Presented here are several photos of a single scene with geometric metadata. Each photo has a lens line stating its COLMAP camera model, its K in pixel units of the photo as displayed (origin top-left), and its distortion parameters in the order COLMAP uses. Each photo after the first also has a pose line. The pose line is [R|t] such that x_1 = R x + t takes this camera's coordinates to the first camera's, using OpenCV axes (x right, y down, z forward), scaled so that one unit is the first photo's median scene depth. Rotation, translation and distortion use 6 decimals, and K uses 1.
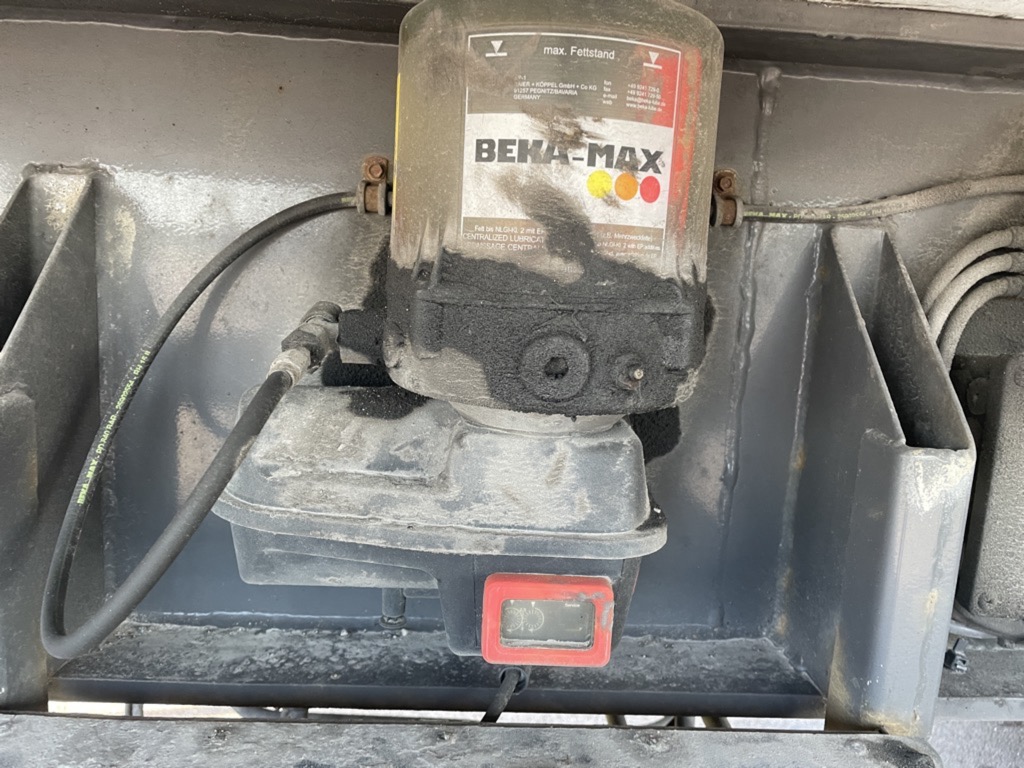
lens RADIAL K [[775.3, 0, 513.4], [0, 775.3, 371.2], [0, 0, 1]] dist [0.094687, -0.131306]
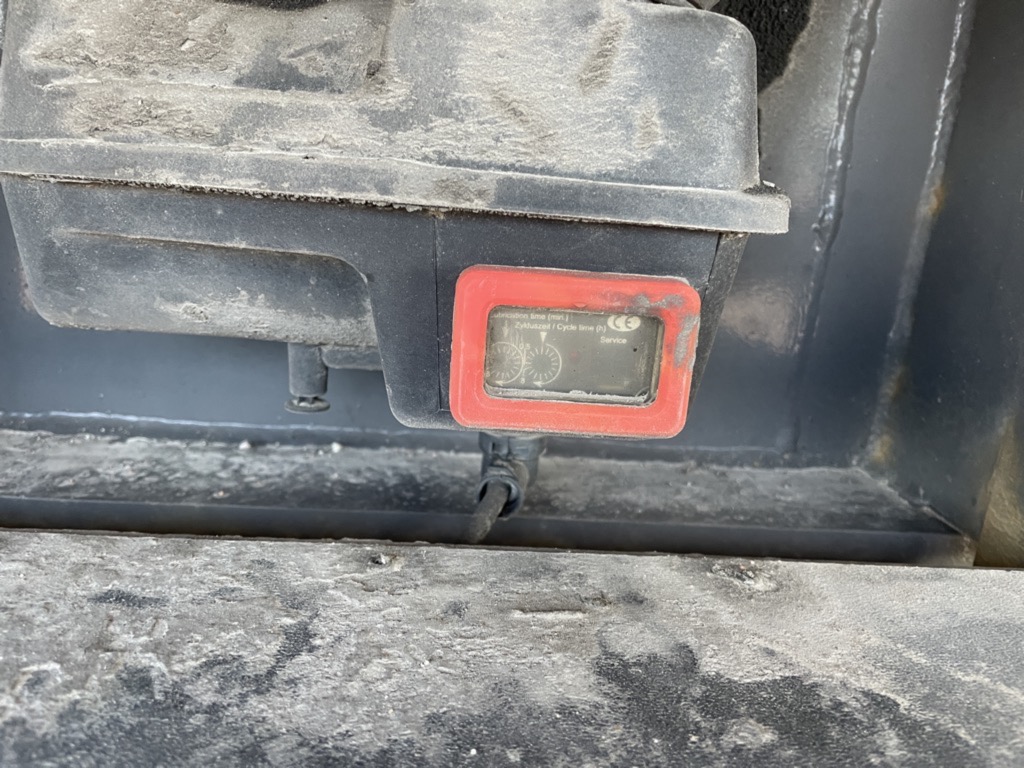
lens RADIAL K [[775.3, 0, 495.0], [0, 775.3, 384.8], [0, 0, 1]] dist [0.082851, -0.134126]
pose [[0.999790, 0.014413, 0.014588, -0.013877], [-0.015968, 0.993488, 0.112808, 0.229401], [-0.012868, -0.113017, 0.993510, 0.382590]]
